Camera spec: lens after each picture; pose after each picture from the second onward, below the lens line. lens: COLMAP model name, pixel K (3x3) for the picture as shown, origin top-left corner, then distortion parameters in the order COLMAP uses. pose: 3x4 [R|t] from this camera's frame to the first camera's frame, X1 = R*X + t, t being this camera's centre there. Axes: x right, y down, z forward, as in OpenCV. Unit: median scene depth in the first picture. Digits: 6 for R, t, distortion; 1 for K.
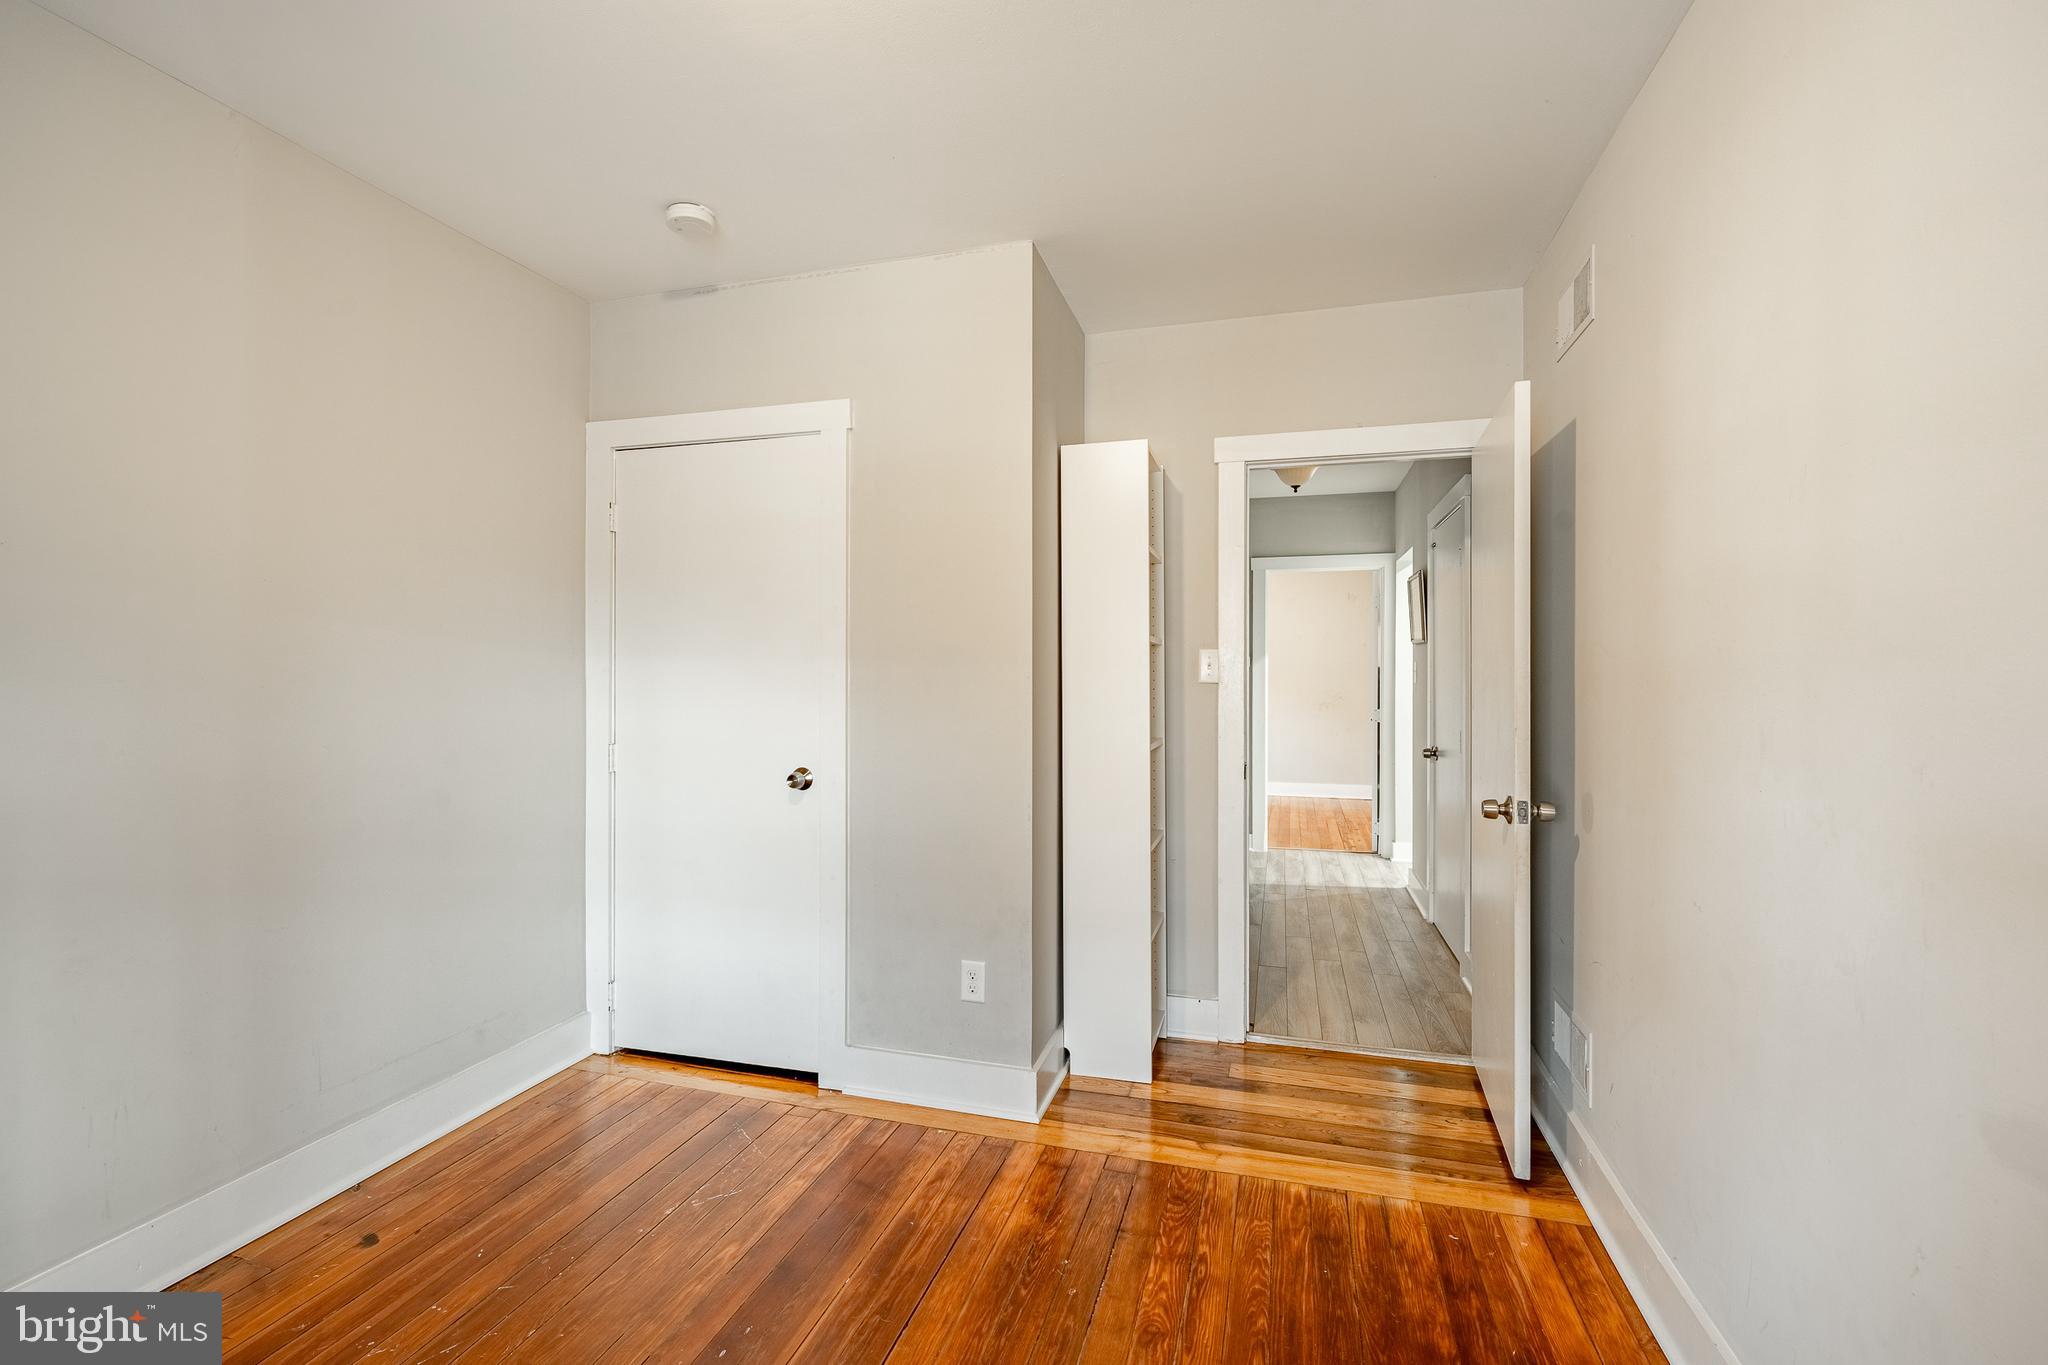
lens RADIAL K [[917.7, 0, 1021.8], [0, 917.7, 679.0], [0, 0, 1]] dist [-0.005123, 0.001582]
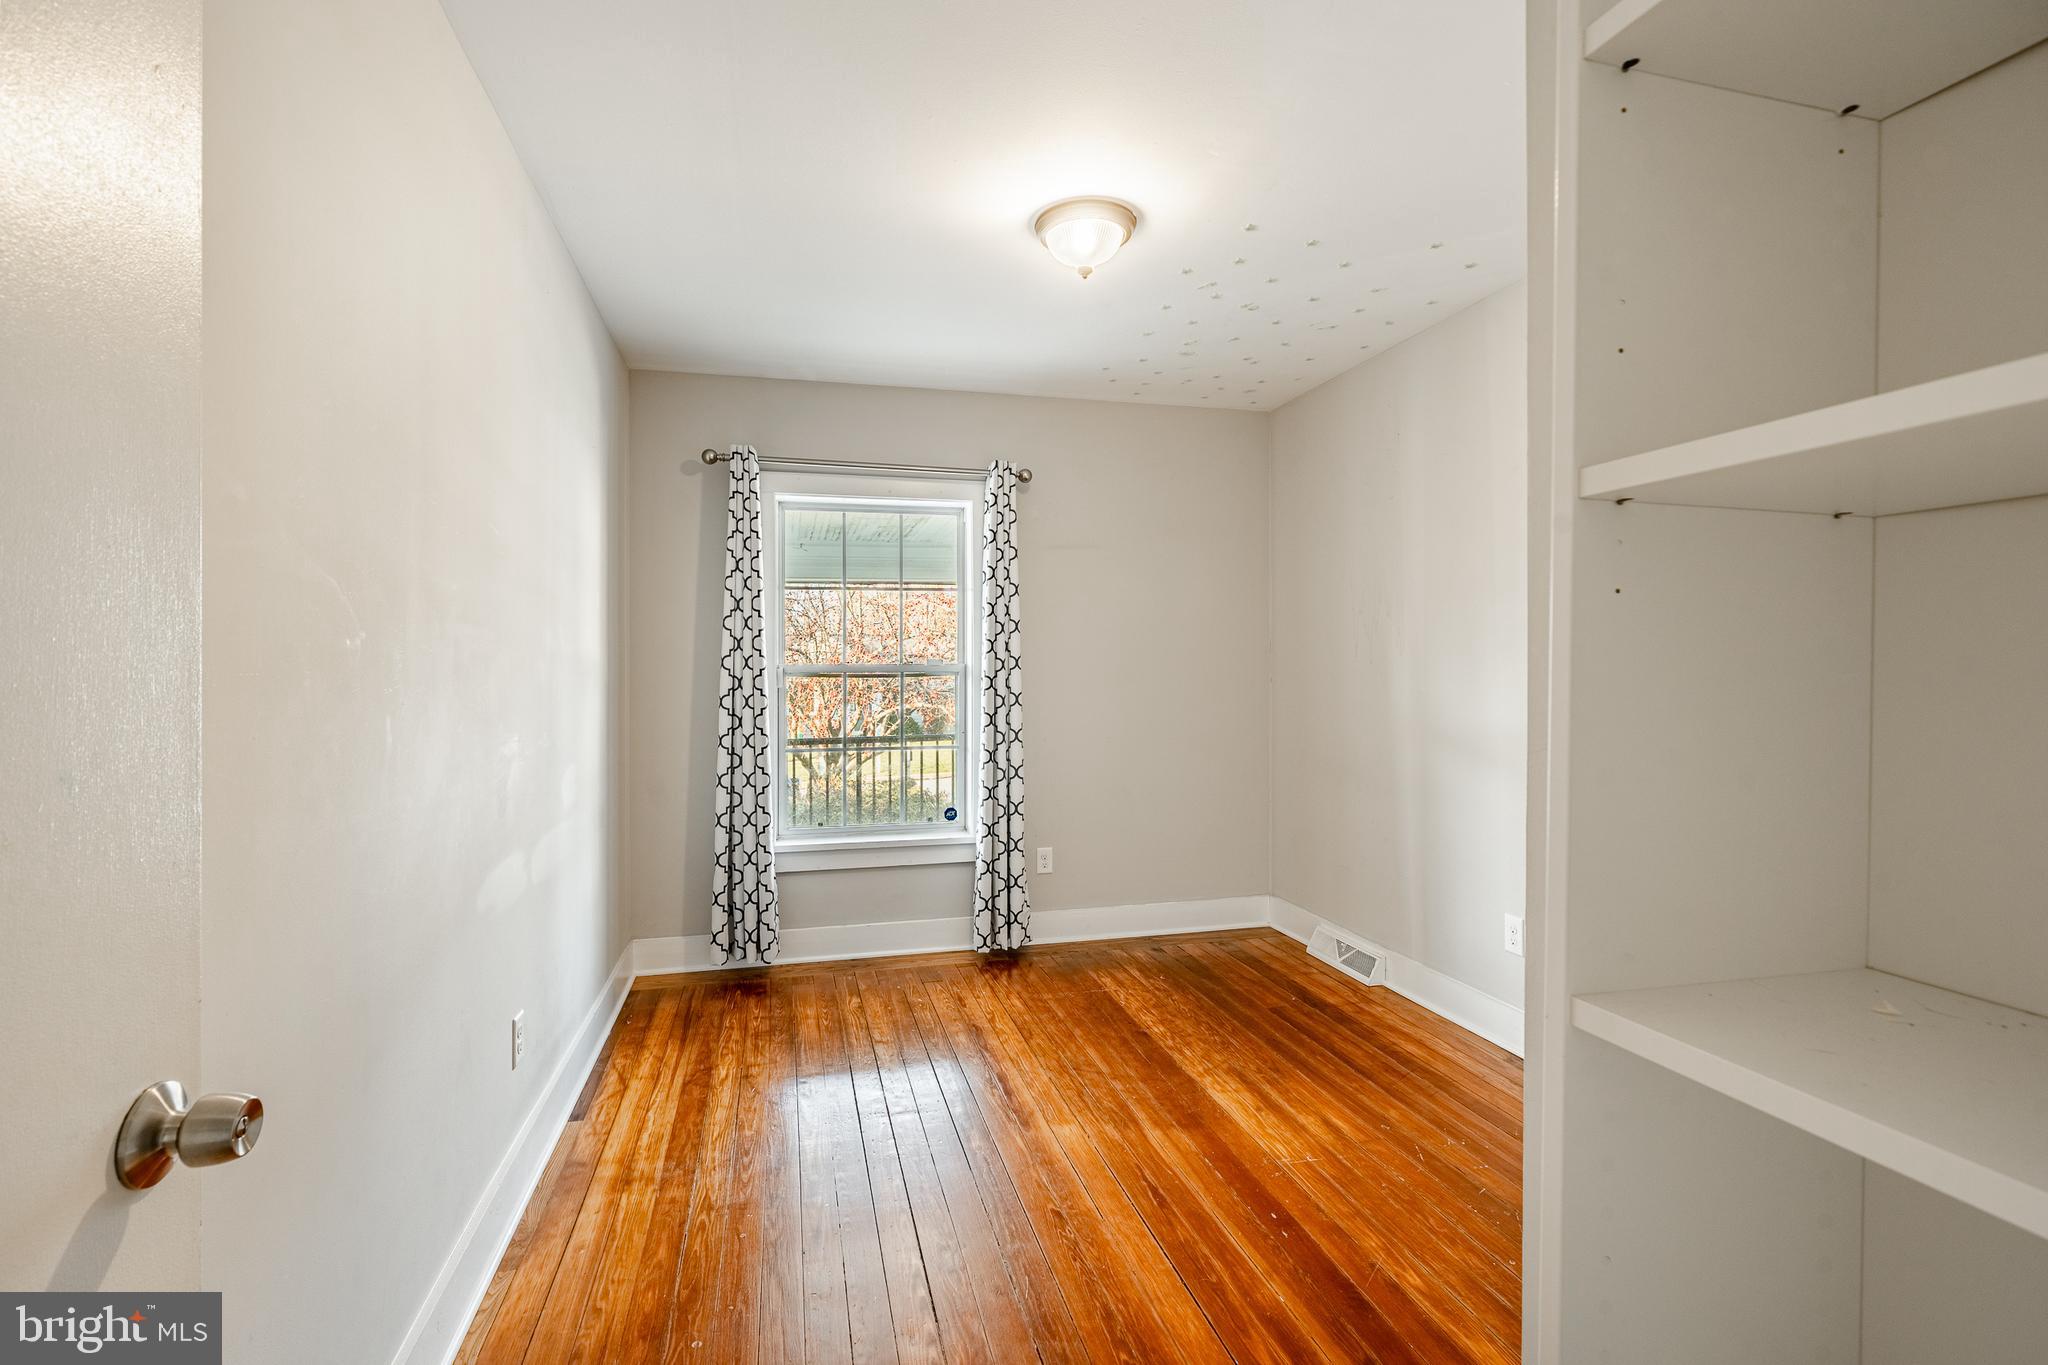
lens RADIAL K [[917.7, 0, 1016.9], [0, 917.7, 683.7], [0, 0, 1]] dist [-0.005123, 0.001582]
pose [[-0.864501, -0.003029, -0.502621, 0.543131], [-0.005154, 0.999983, 0.002838, 0.015705], [0.502604, 0.005044, -0.864502, 1.724398]]
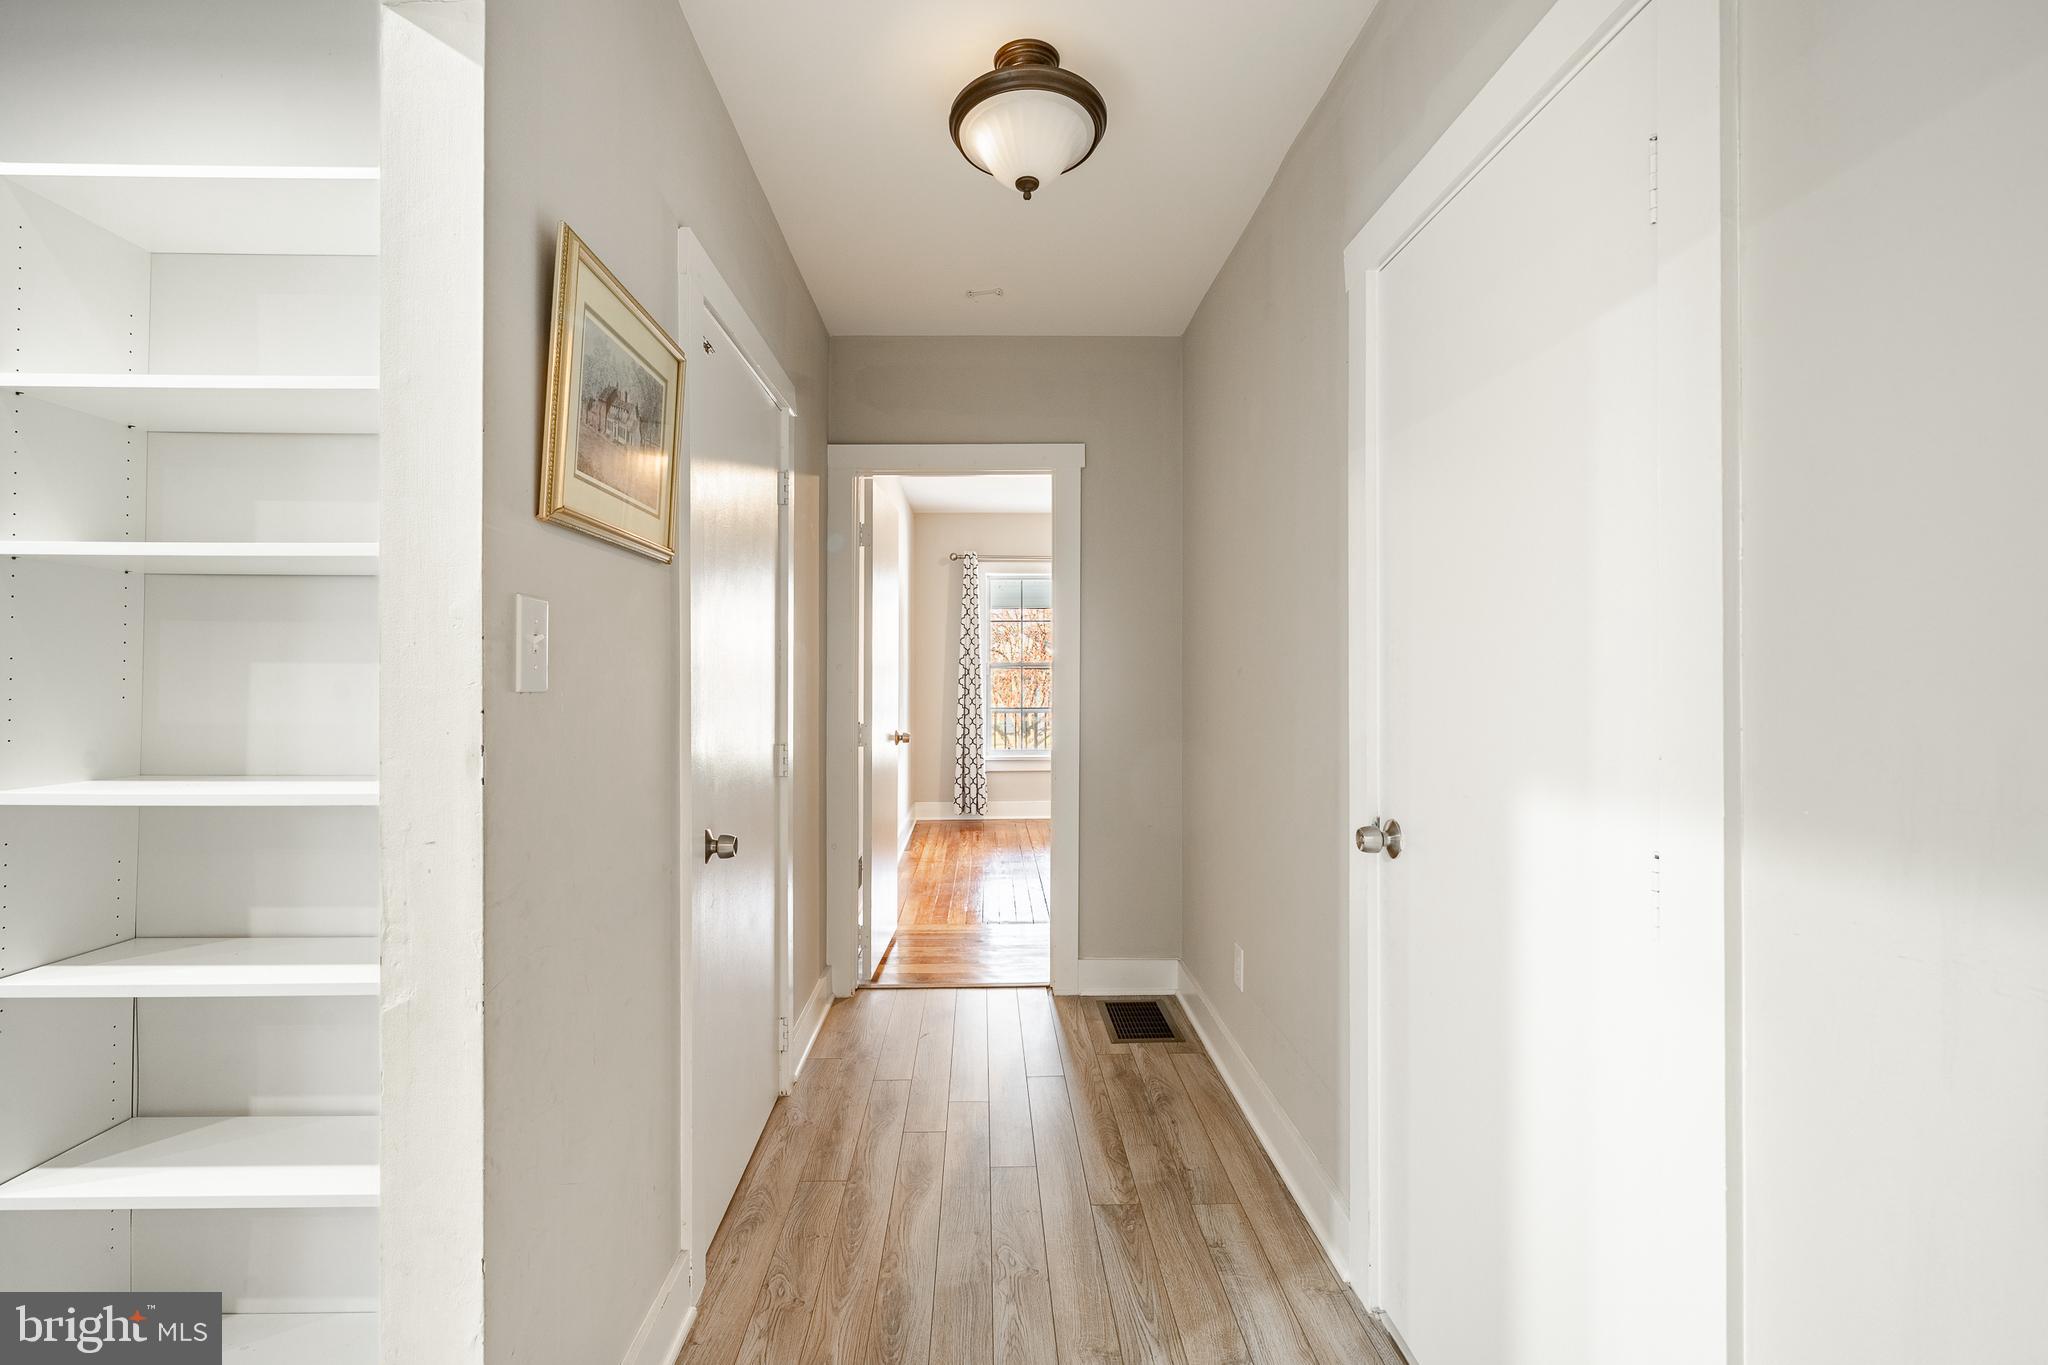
lens RADIAL K [[917.7, 0, 1019.7], [0, 917.7, 673.8], [0, 0, 1]] dist [-0.005123, 0.001582]
pose [[-0.950981, -0.005512, -0.309199, 0.759897], [-0.006047, 0.999981, 0.000773, 0.020558], [0.309189, 0.002605, -0.950997, 2.459190]]
